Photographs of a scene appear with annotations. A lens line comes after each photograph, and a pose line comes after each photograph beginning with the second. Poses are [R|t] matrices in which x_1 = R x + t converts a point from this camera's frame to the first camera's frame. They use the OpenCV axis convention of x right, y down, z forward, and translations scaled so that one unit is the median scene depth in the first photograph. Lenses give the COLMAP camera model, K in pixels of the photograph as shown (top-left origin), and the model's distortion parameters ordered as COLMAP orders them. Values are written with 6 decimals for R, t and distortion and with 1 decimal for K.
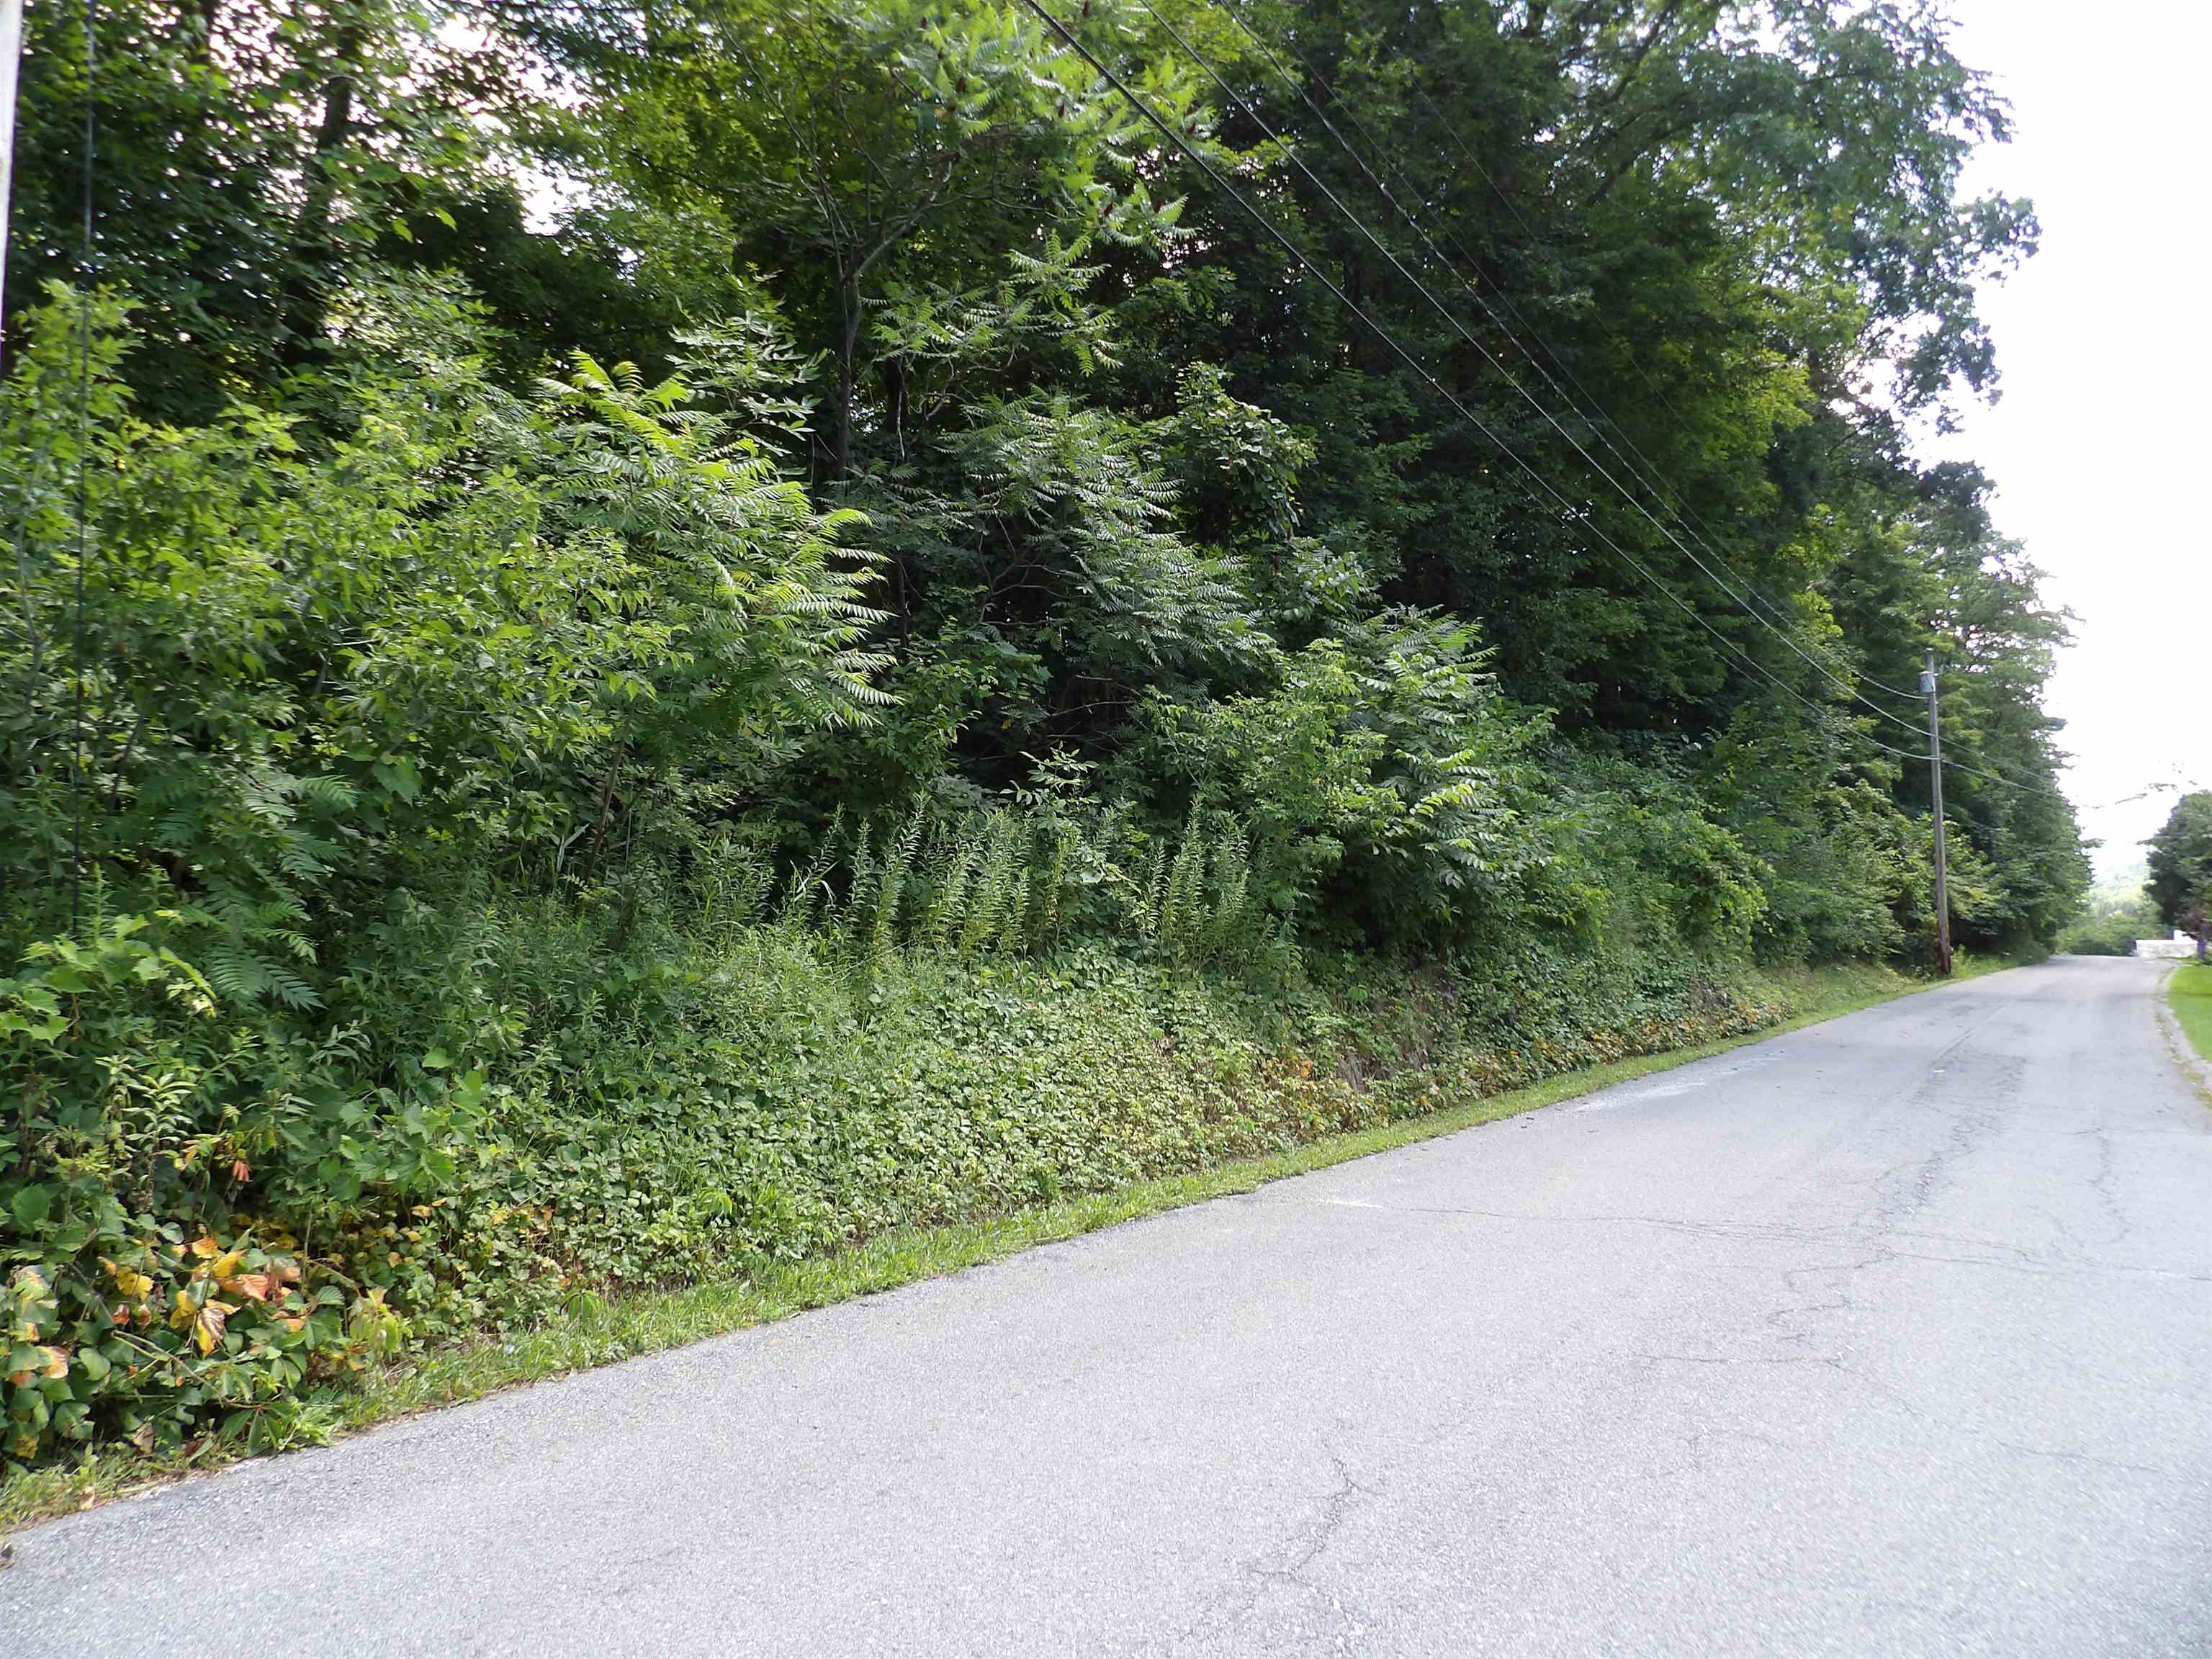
lens RADIAL K [[1534.5, 0, 1106.0], [0, 1534.5, 829.5], [0, 0, 1]] dist [-0.079368, 0.089128]
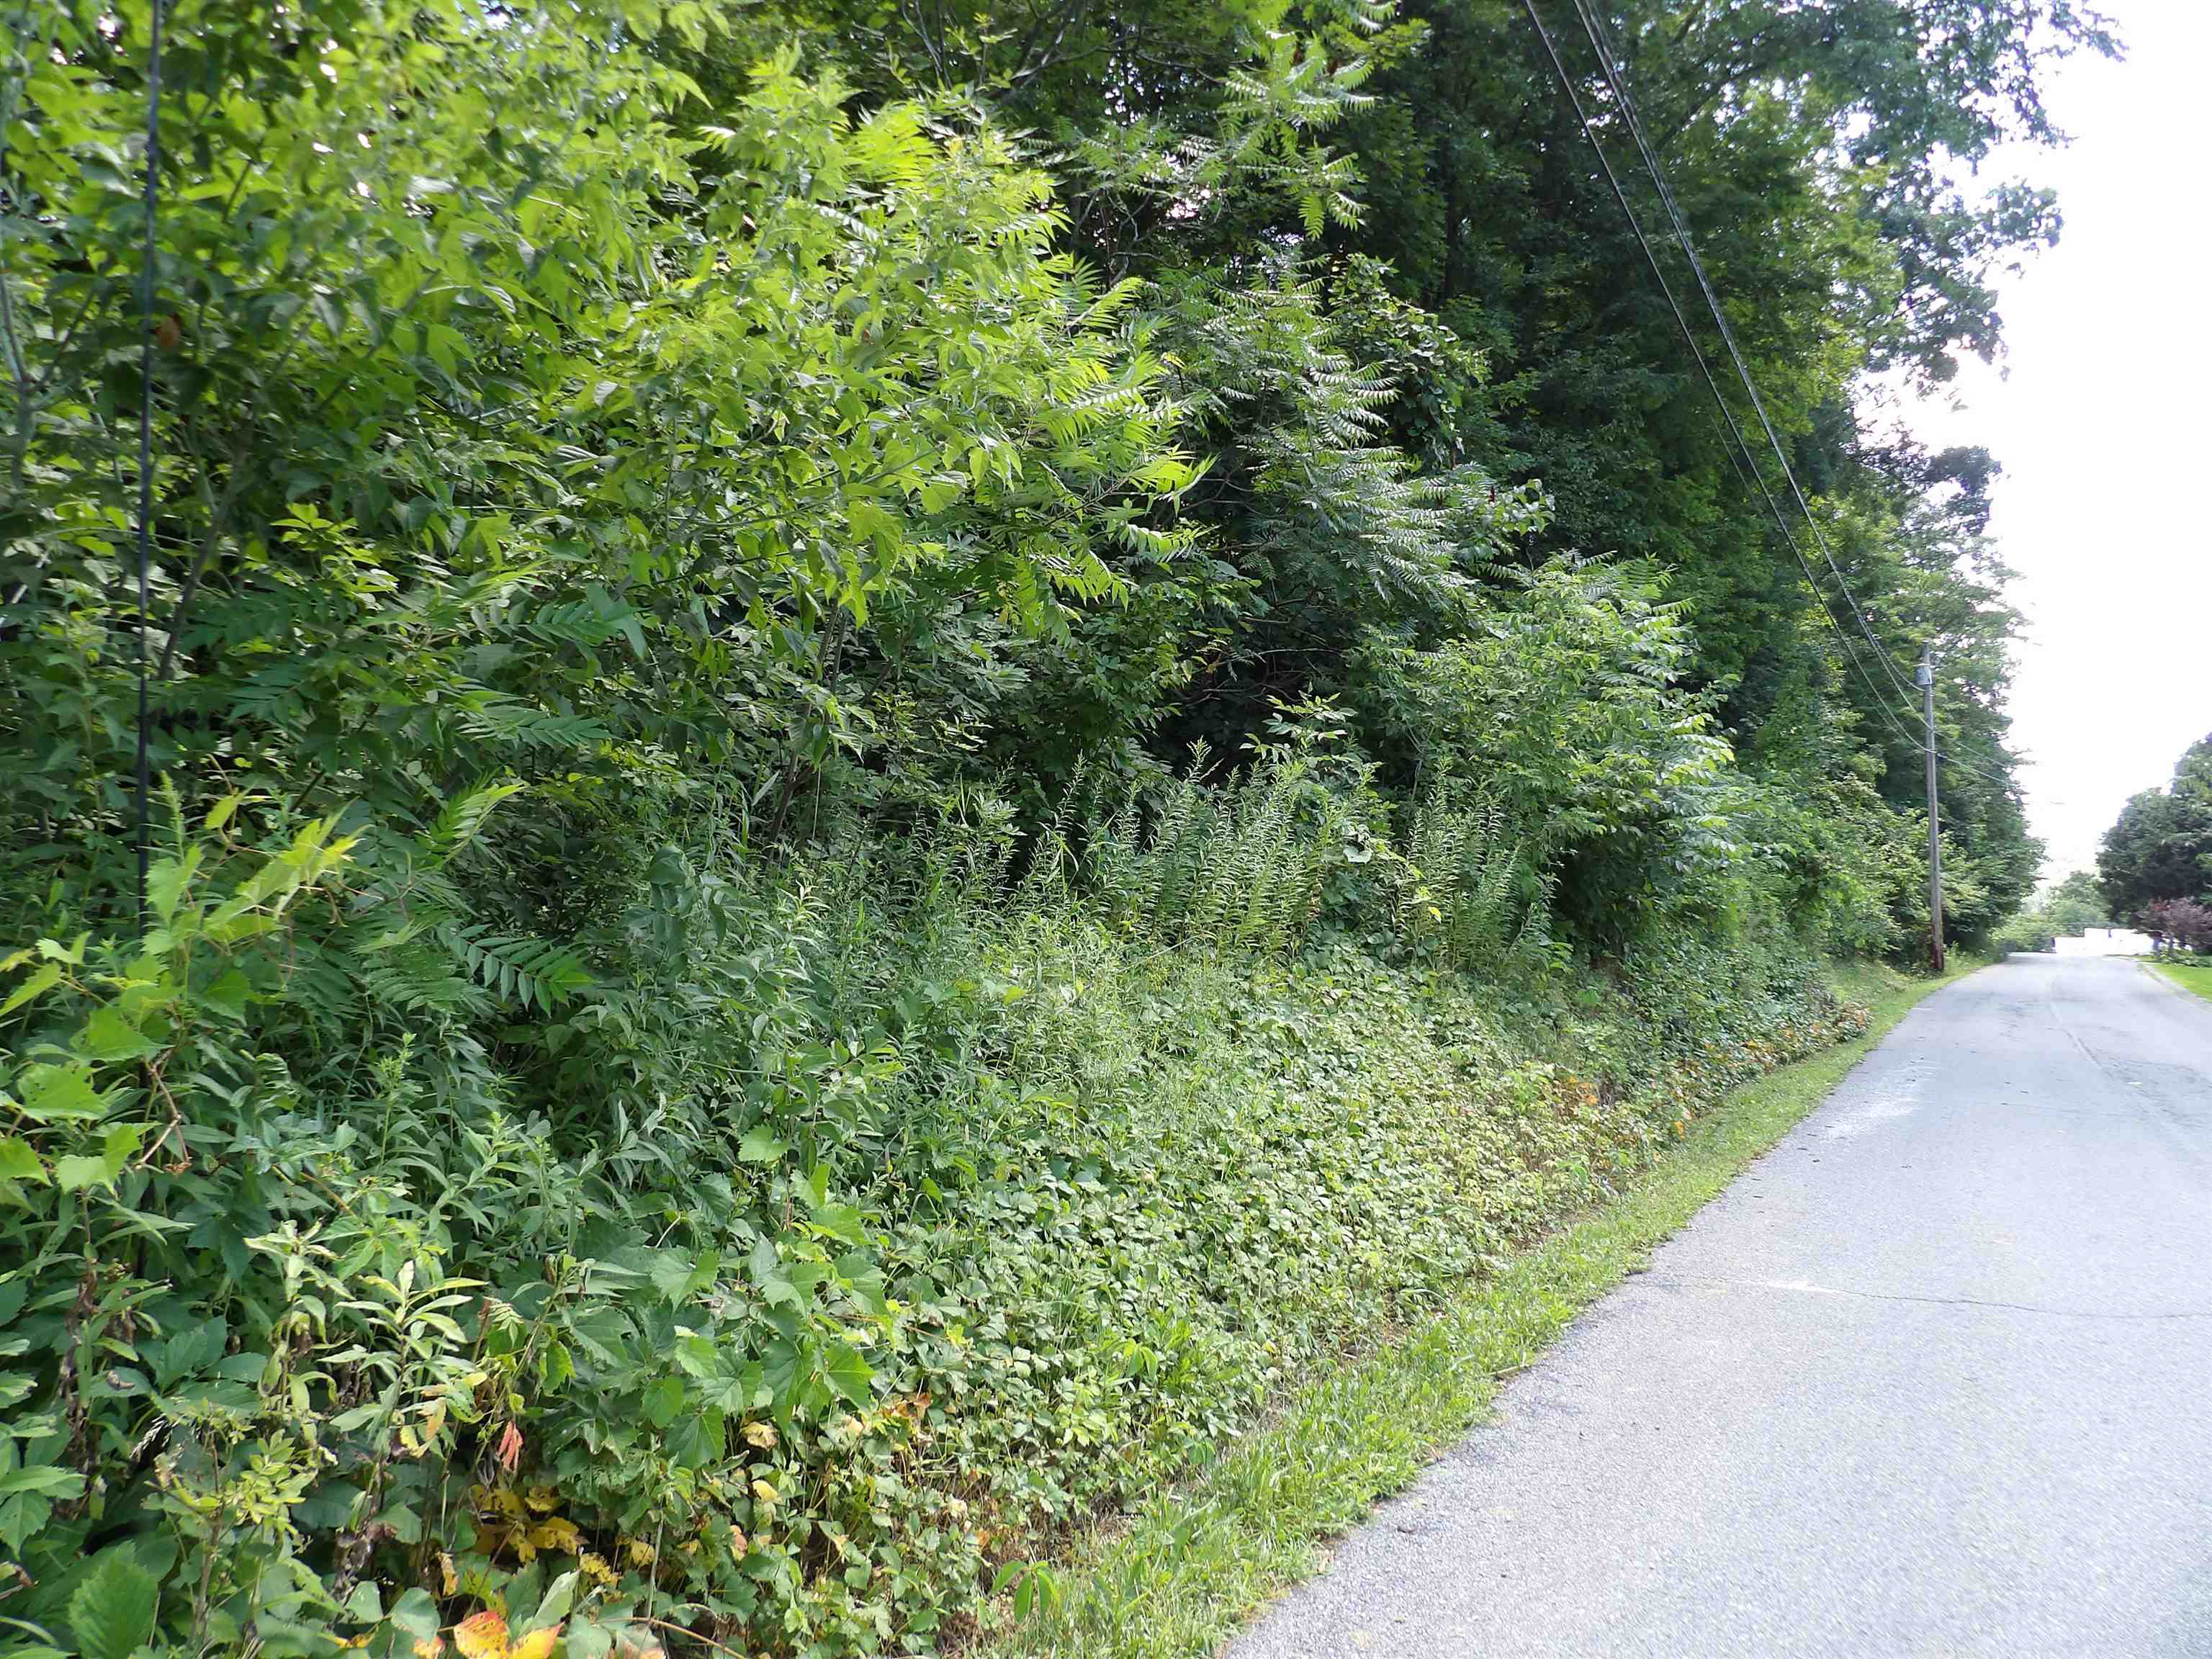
lens RADIAL K [[1536.5, 0, 1106.0], [0, 1536.5, 829.5], [0, 0, 1]] dist [-0.074482, -0.002406]
pose [[0.998646, 0.011804, 0.050661, -0.151966], [-0.012161, 0.999903, 0.006748, 0.012308], [-0.050577, -0.007355, 0.998693, 0.191796]]
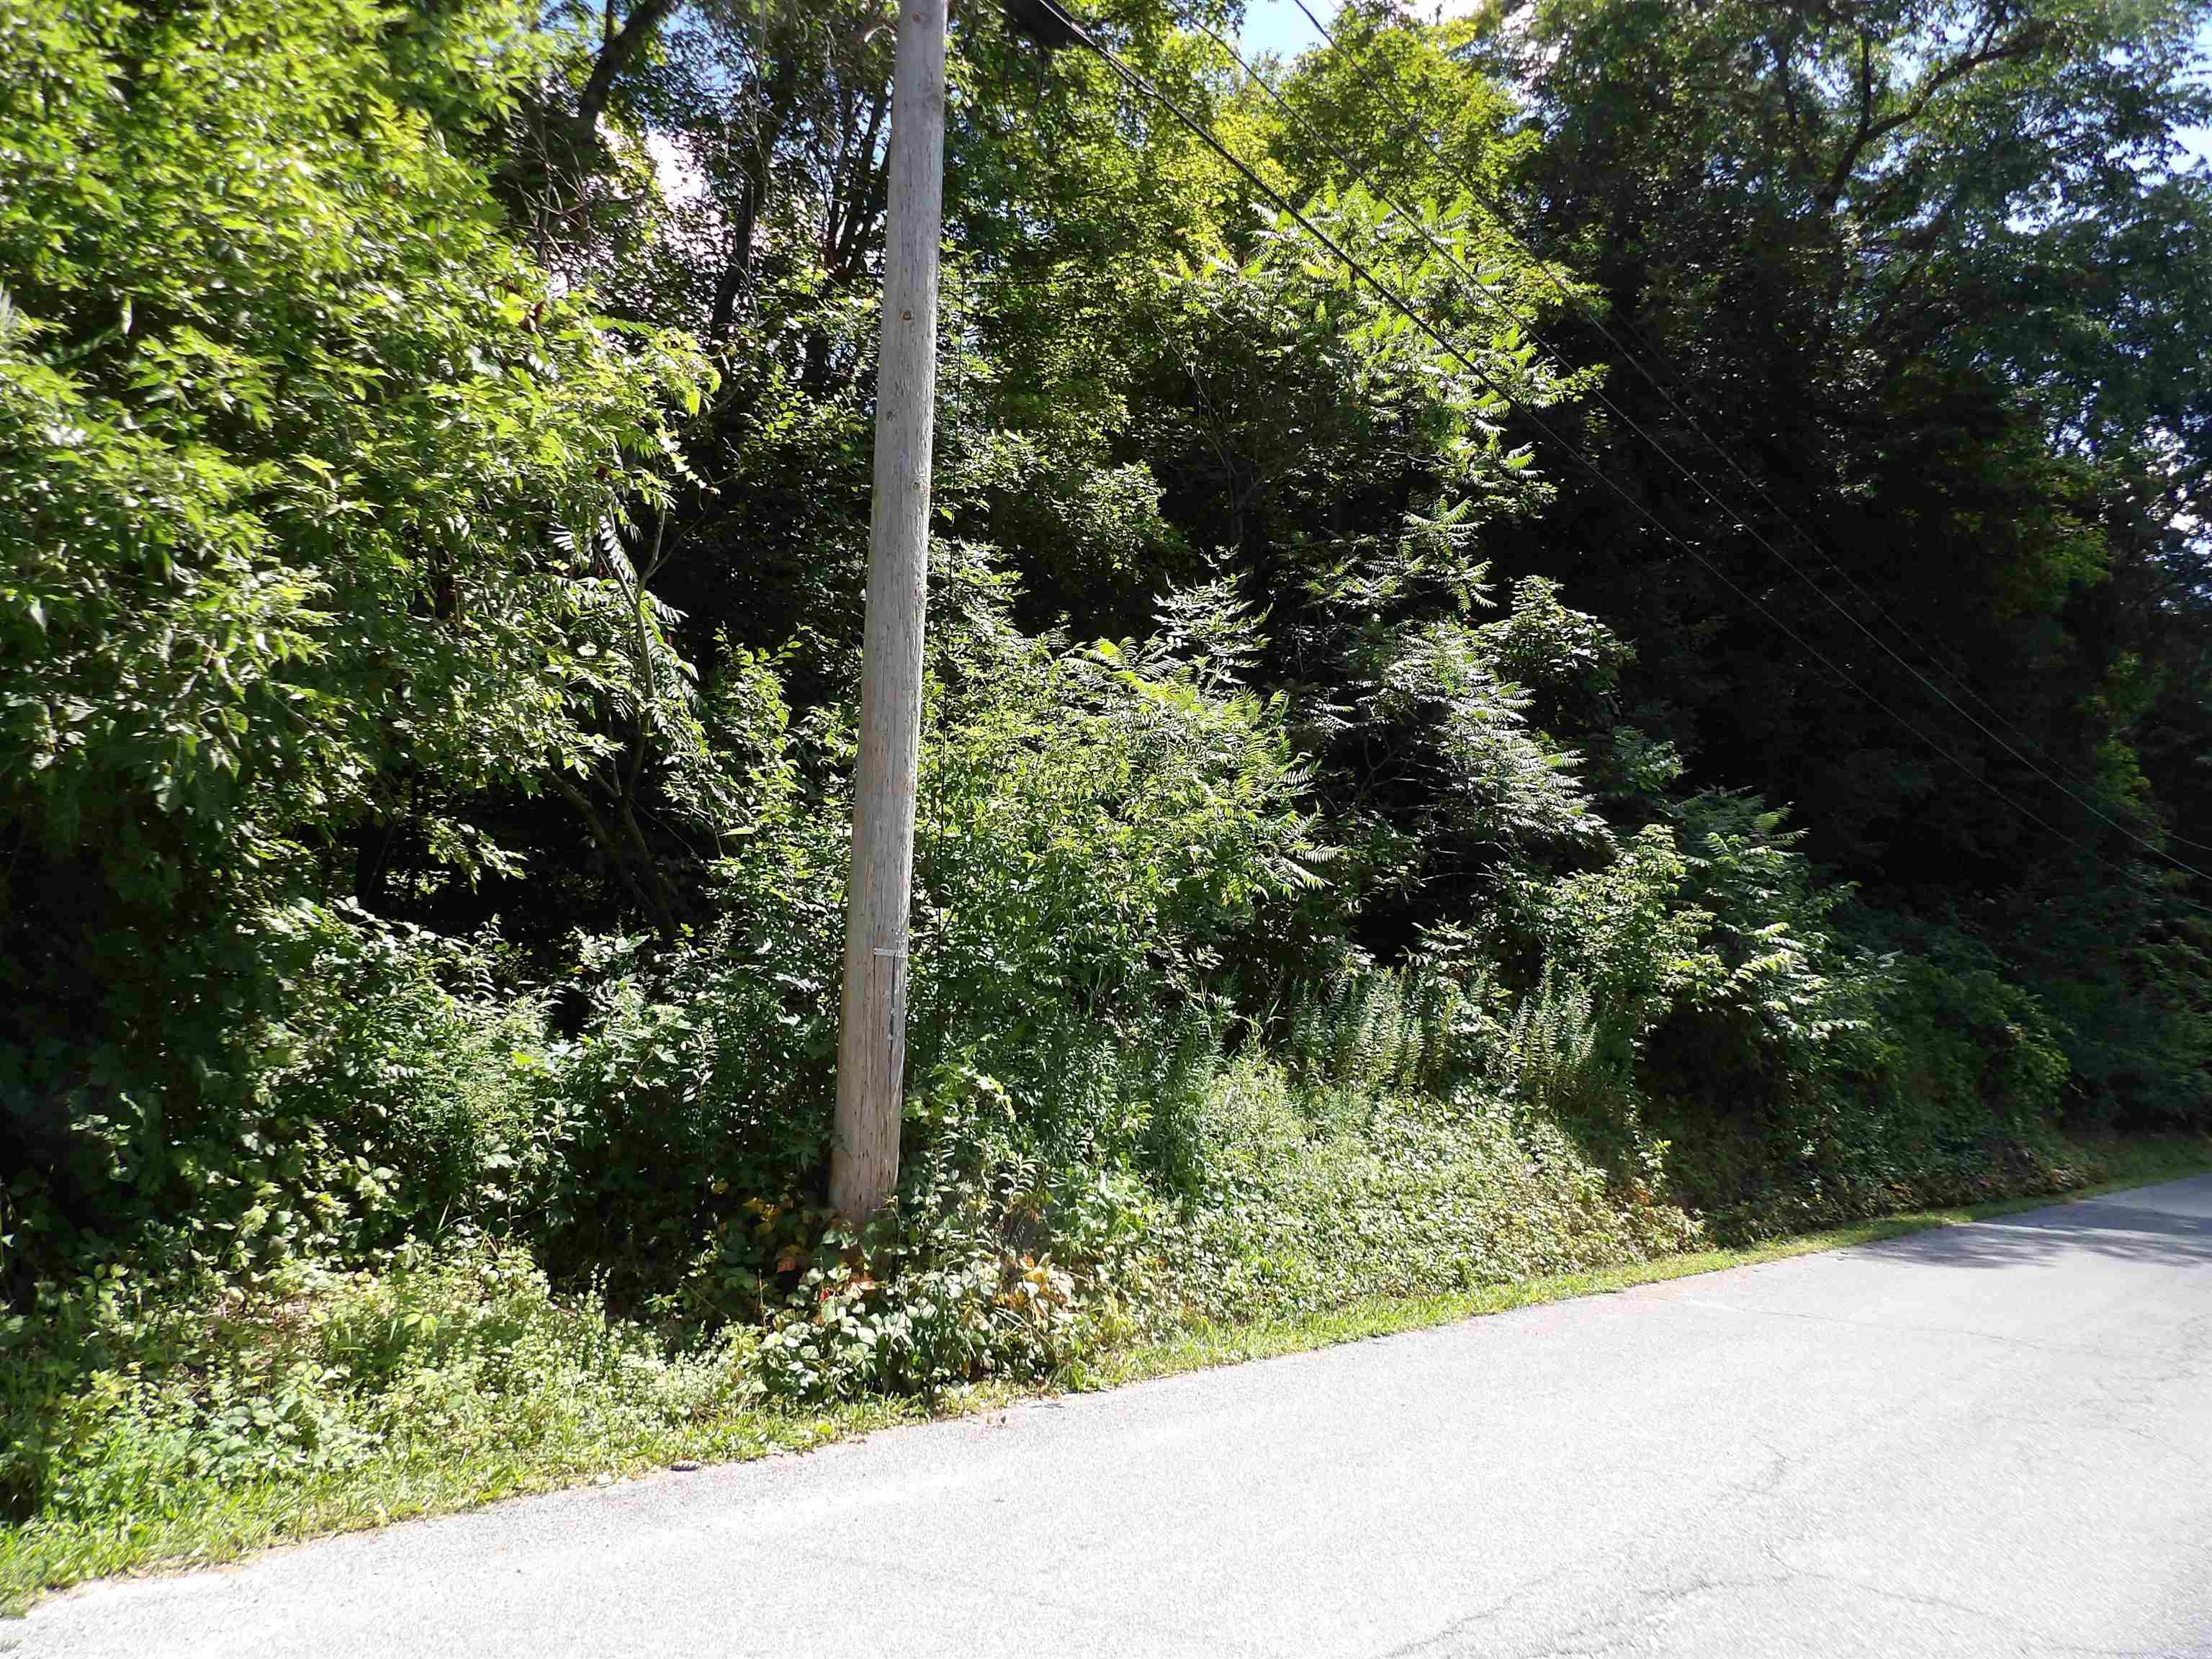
lens RADIAL K [[1534.5, 0, 1106.0], [0, 1534.5, 829.5], [0, 0, 1]] dist [-0.079368, 0.089128]
pose [[0.987575, 0.019470, -0.155939, -0.094116], [-0.031867, 0.996491, -0.077399, -0.019282], [0.153885, 0.081407, 0.984730, -0.213031]]
